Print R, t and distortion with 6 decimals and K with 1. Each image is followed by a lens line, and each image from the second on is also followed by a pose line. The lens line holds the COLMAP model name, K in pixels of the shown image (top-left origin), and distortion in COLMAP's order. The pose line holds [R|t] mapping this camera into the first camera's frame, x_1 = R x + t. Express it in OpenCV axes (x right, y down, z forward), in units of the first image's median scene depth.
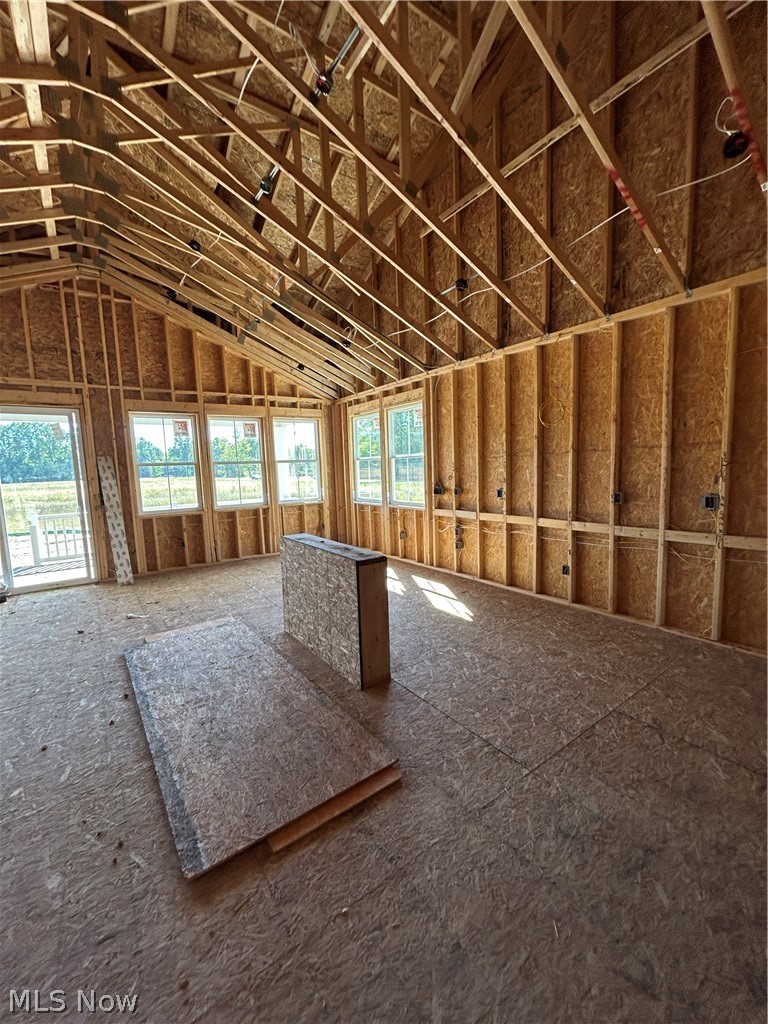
lens RADIAL K [[416.4, 0, 385.2], [0, 416.4, 517.5], [0, 0, 1]] dist [0.006937, -0.001011]
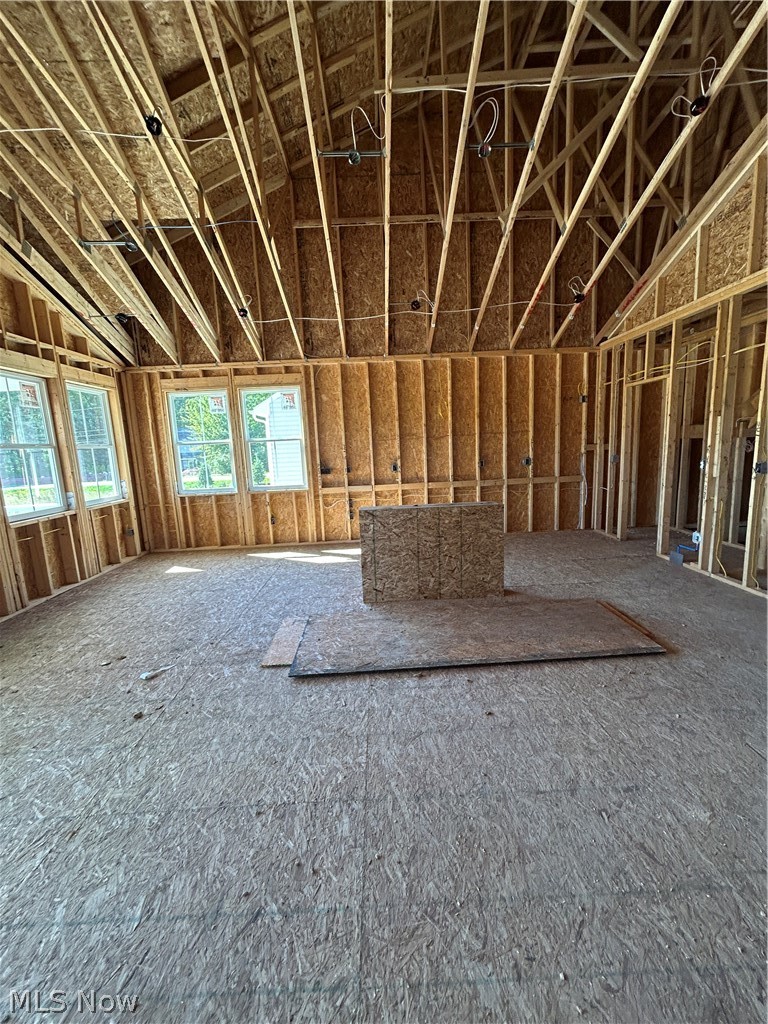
lens RADIAL K [[416.4, 0, 382.6], [0, 416.4, 513.9], [0, 0, 1]] dist [0.006937, -0.001011]
pose [[0.562297, -0.125889, 0.817297, -0.105345], [0.127051, 0.989761, 0.065043, -0.000598], [-0.817117, 0.067265, 0.572534, 0.038183]]
